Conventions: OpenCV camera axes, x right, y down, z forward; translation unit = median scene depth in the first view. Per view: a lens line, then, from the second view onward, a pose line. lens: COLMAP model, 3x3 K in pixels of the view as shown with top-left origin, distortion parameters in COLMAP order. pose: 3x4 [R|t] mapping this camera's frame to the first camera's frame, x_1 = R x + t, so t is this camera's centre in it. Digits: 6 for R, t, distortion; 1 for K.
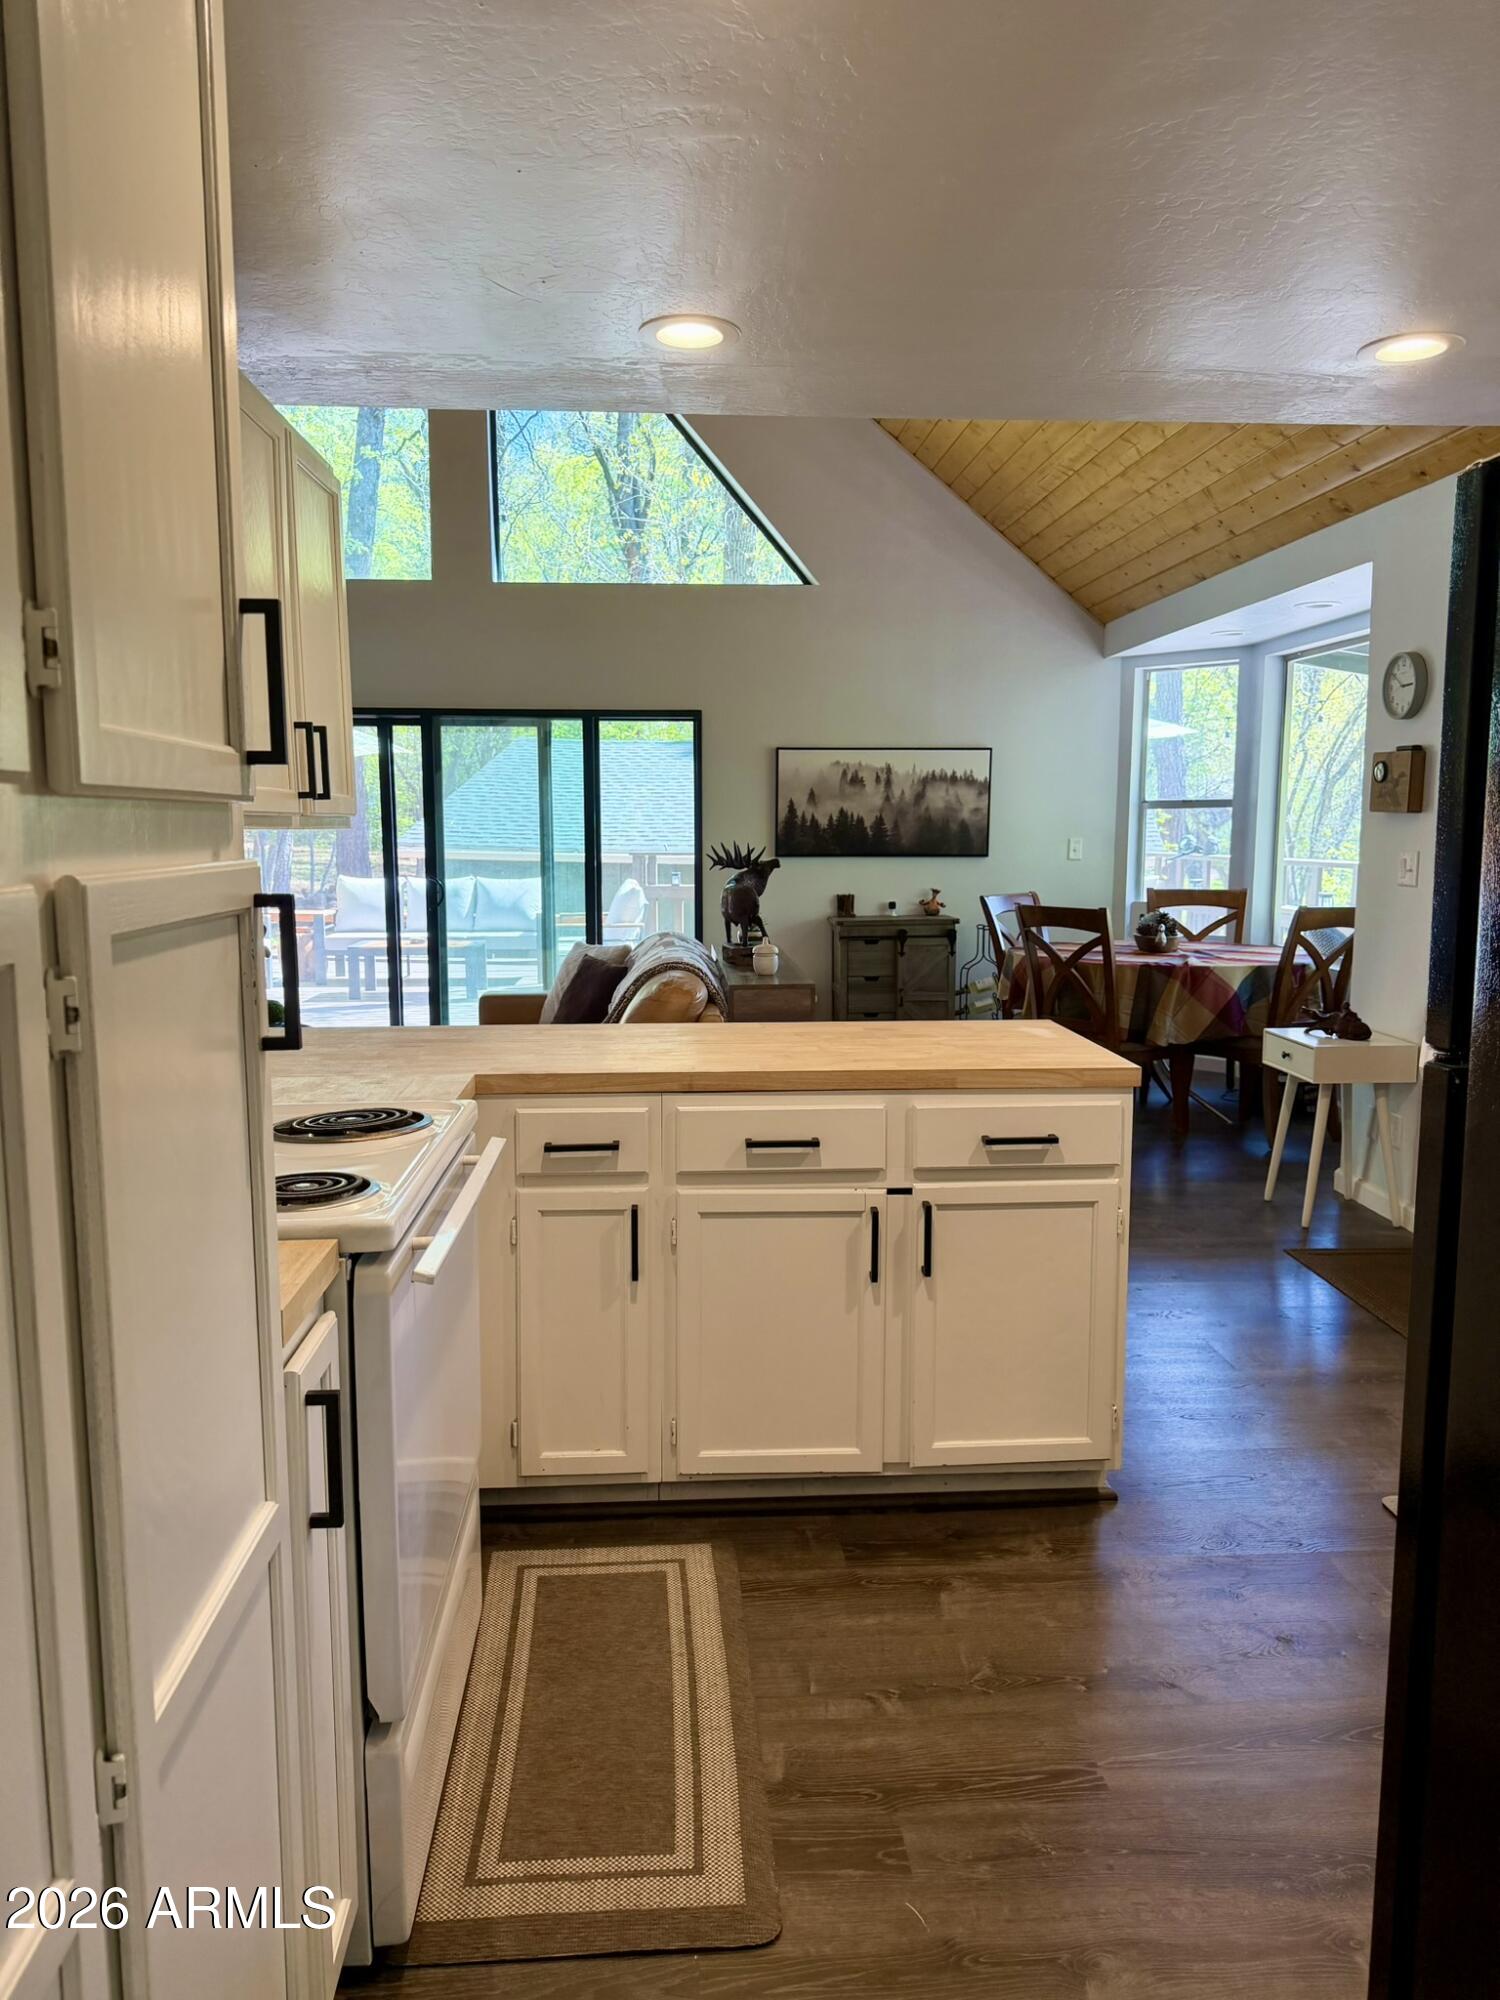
lens RADIAL K [[1395.5, 0, 738.1], [0, 1395.5, 1002.0], [0, 0, 1]] dist [0.119150, -0.000165]
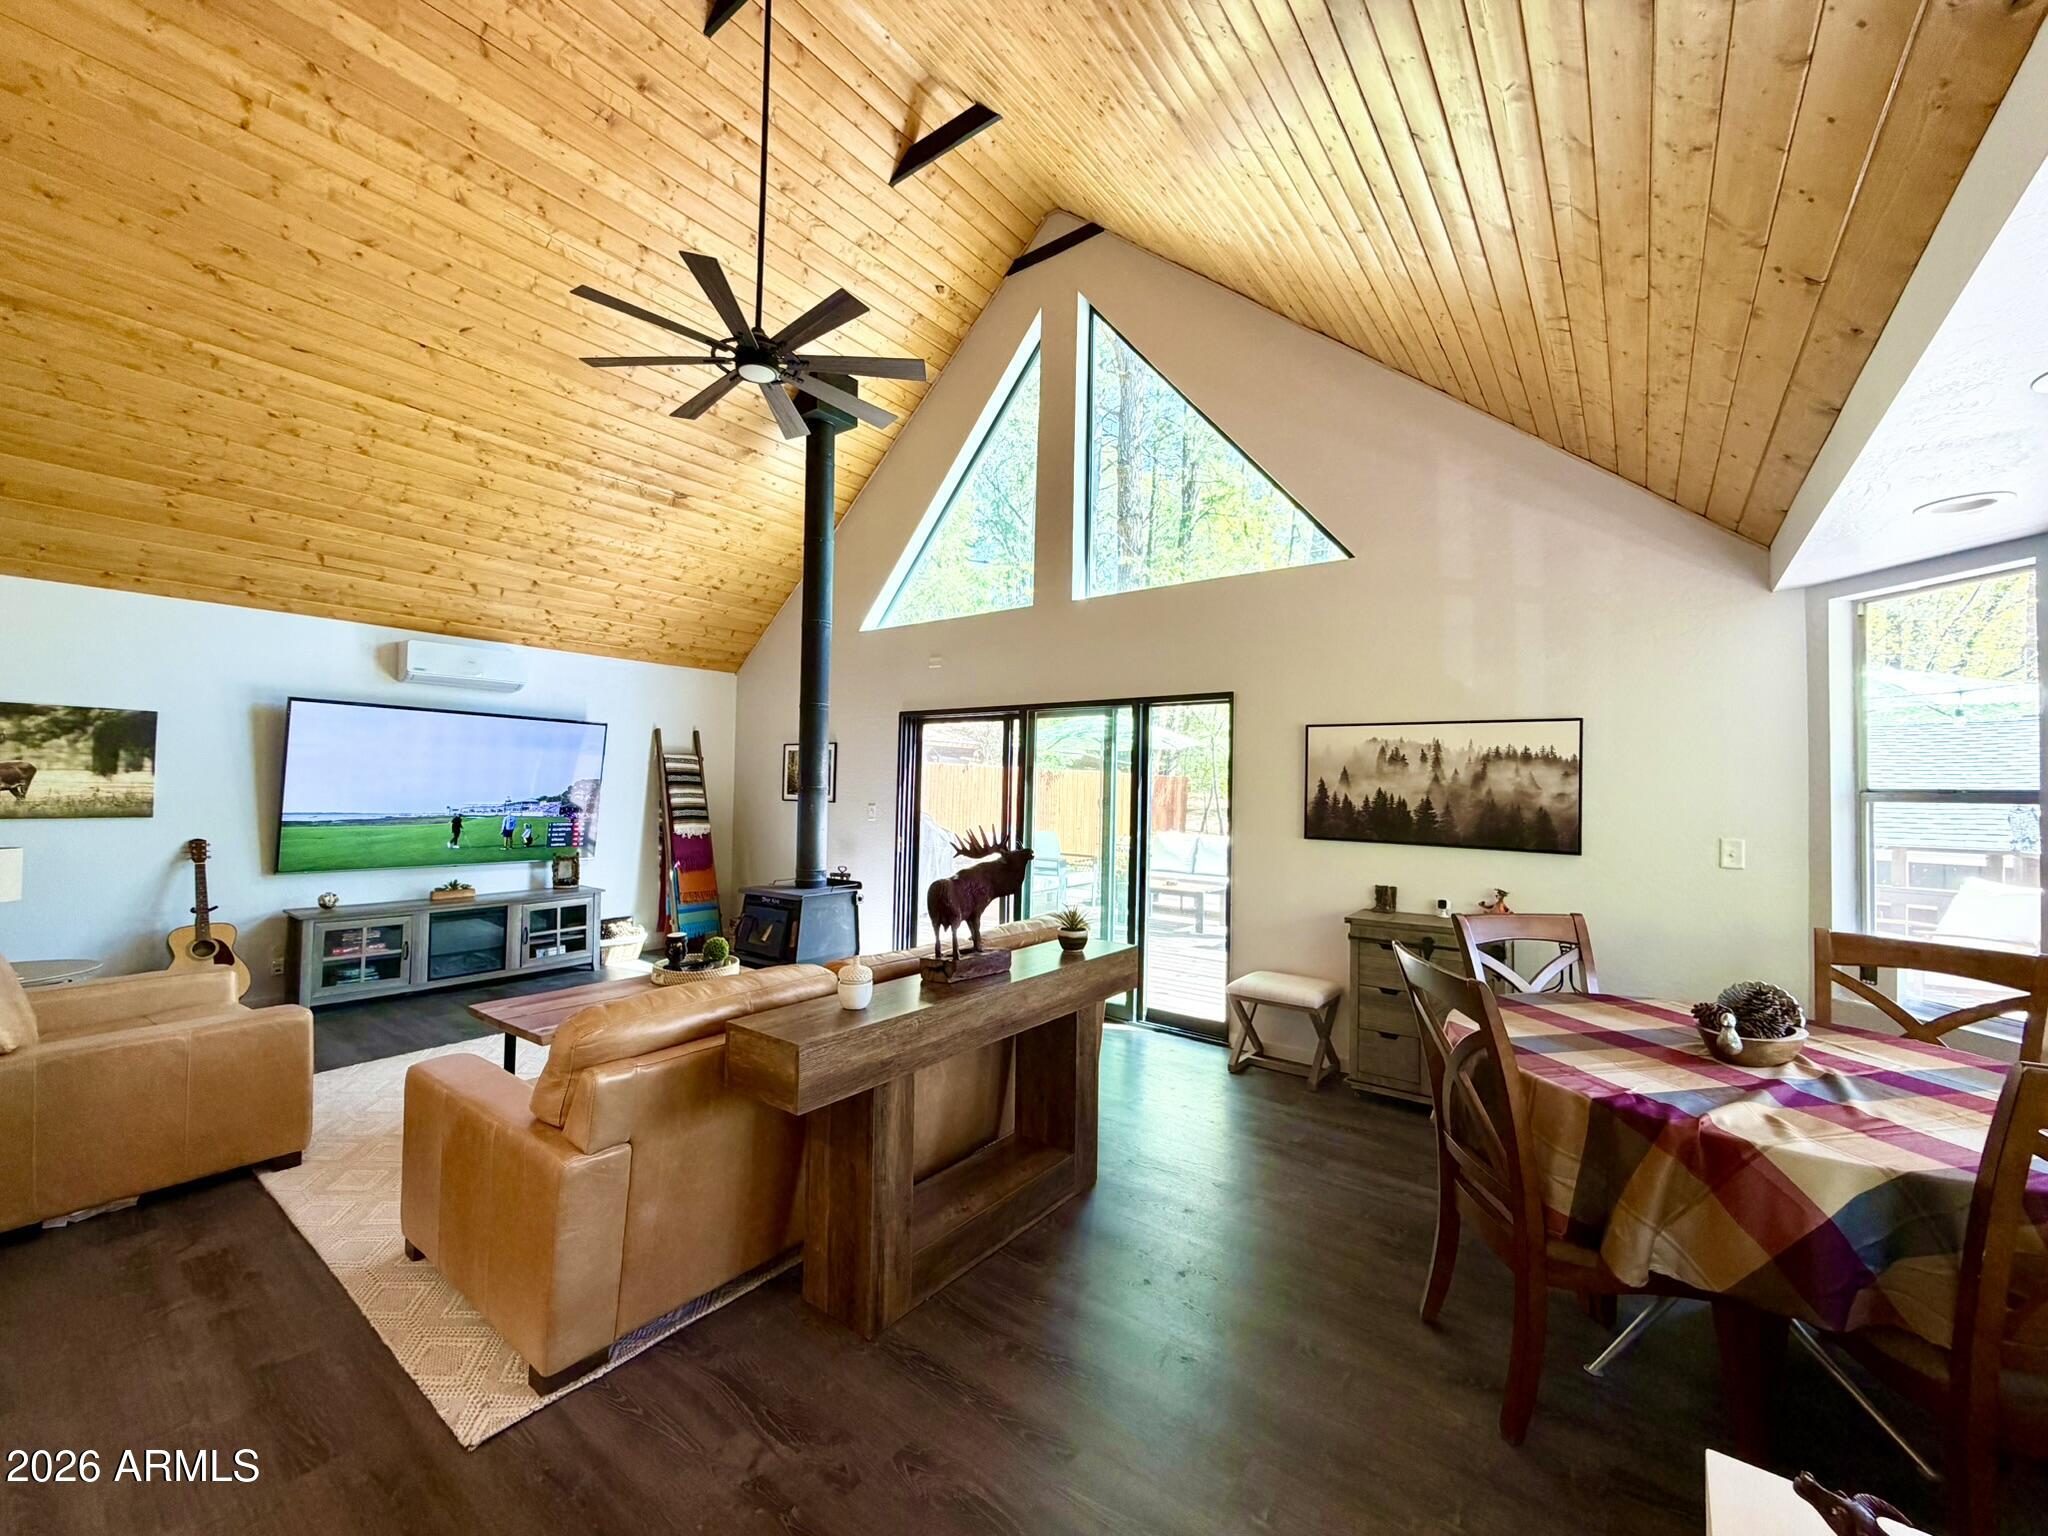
lens RADIAL K [[815.6, 0, 1019.0], [0, 815.6, 764.8], [0, 0, 1]] dist [0.000498, 0.000189]
pose [[0.756637, -0.000429, -0.653835, 0.240532], [-0.104054, 0.987176, -0.121062, -0.066774], [0.645502, 0.159634, 0.746889, 0.459129]]
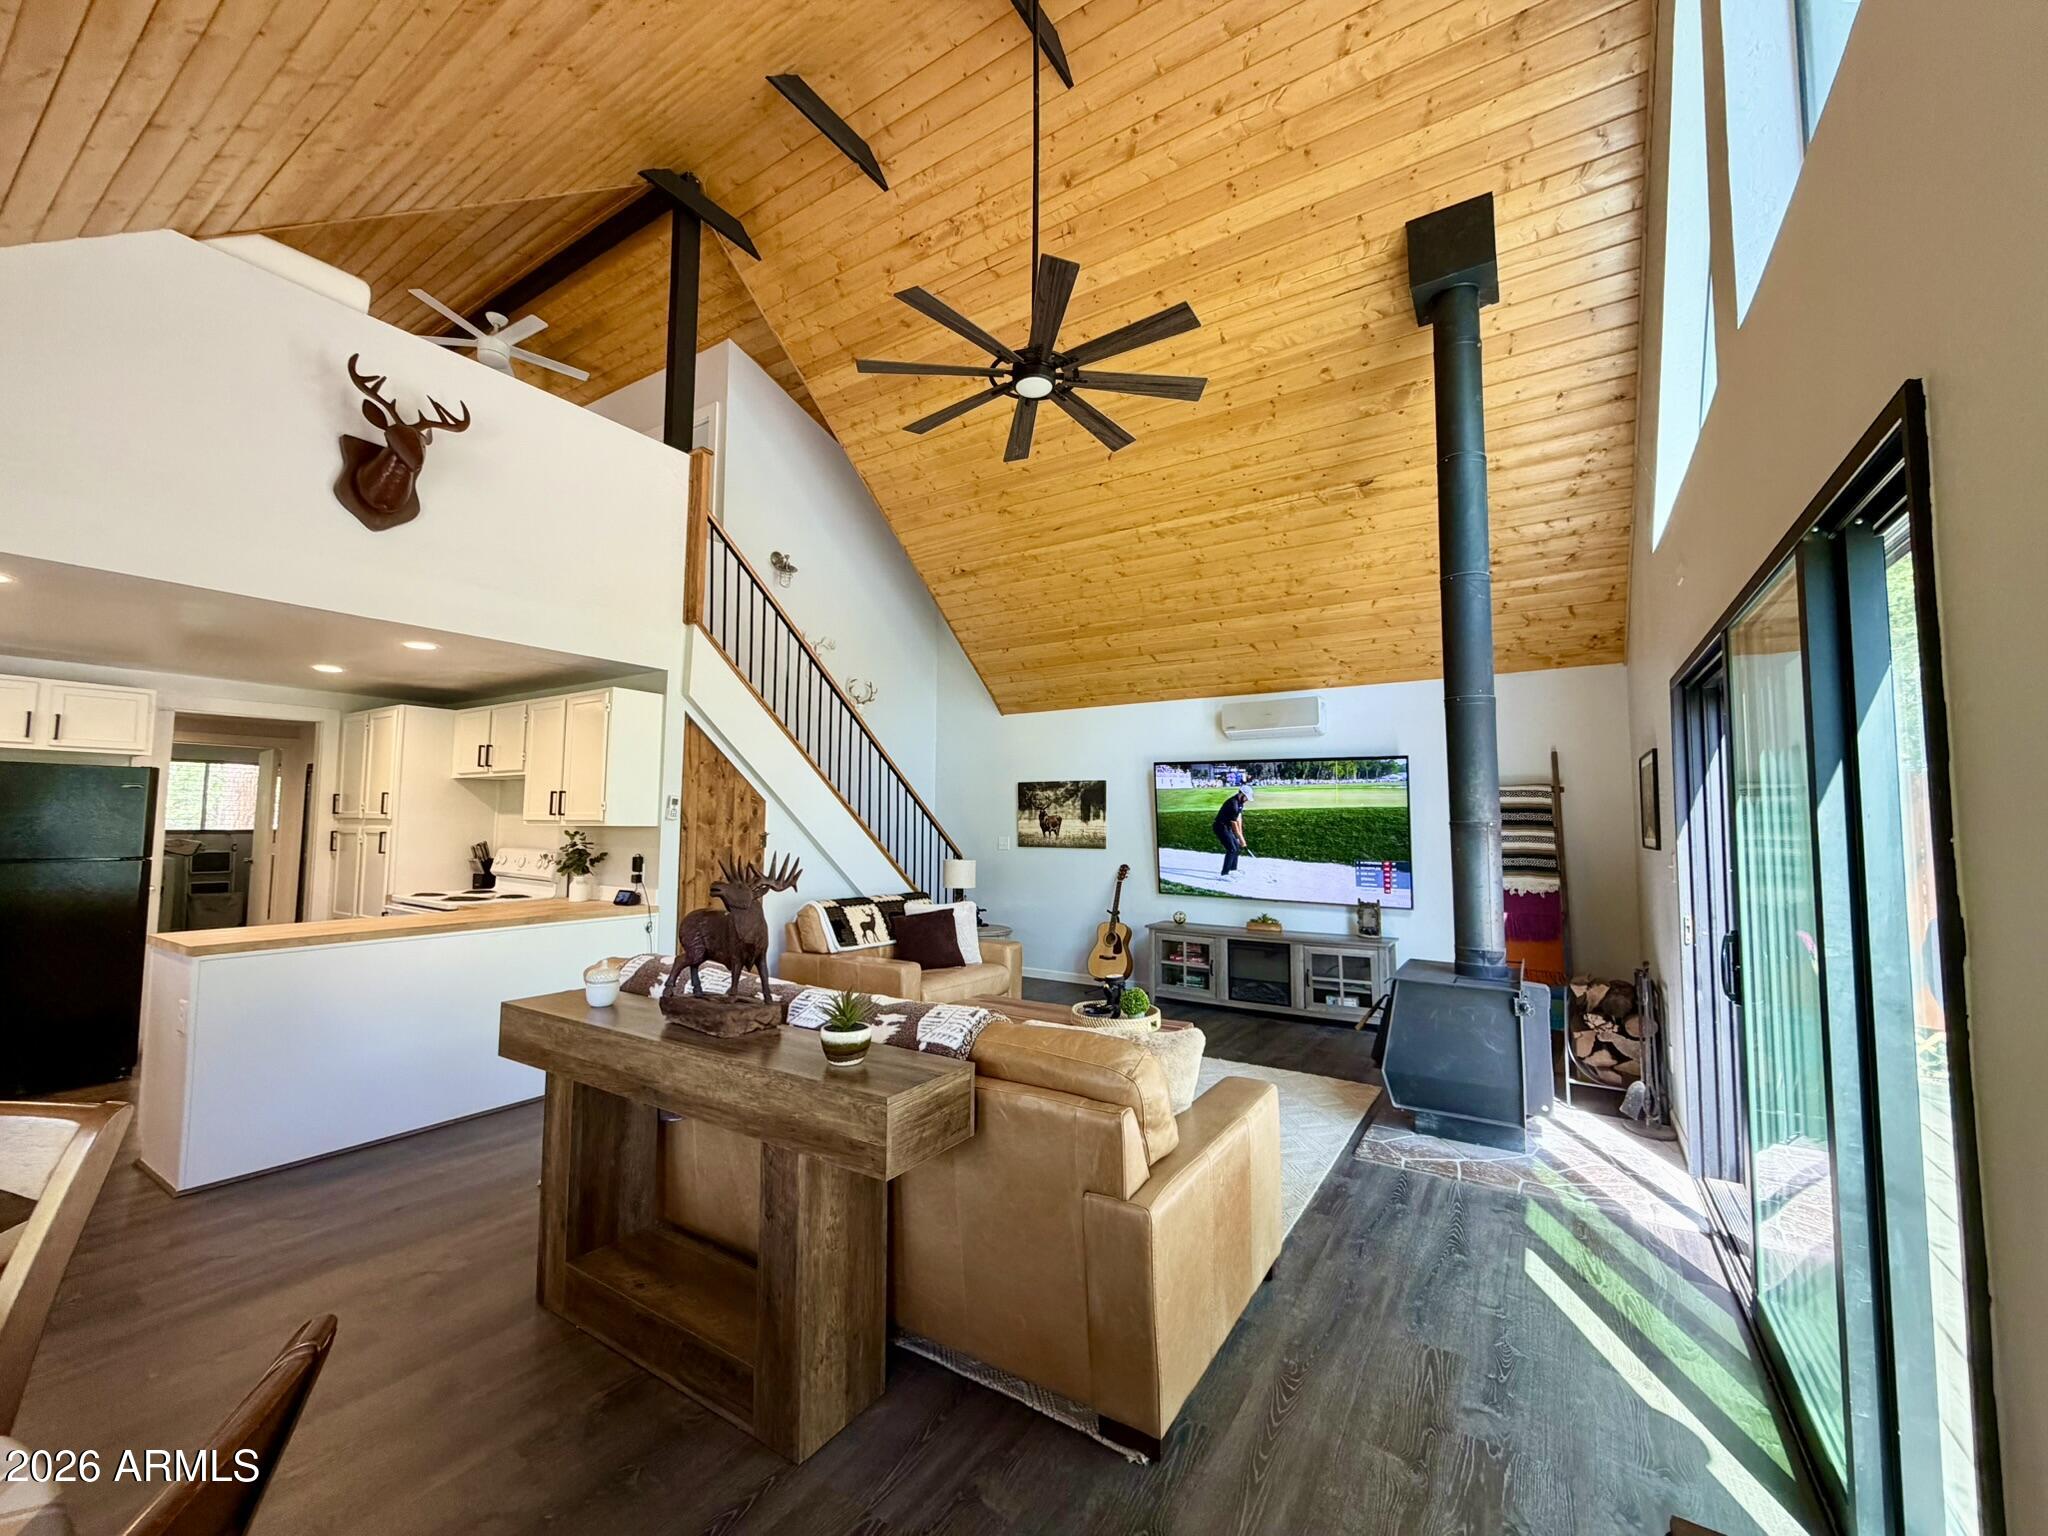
lens RADIAL K [[814.9, 0, 1019.1], [0, 814.9, 764.8], [0, 0, 1]] dist [0.000992, -0.000442]
pose [[-0.593208, -0.058436, -0.802925, 0.175773], [-0.106709, 0.994269, 0.006476, -0.124098], [0.797946, 0.089521, -0.596044, 0.955121]]
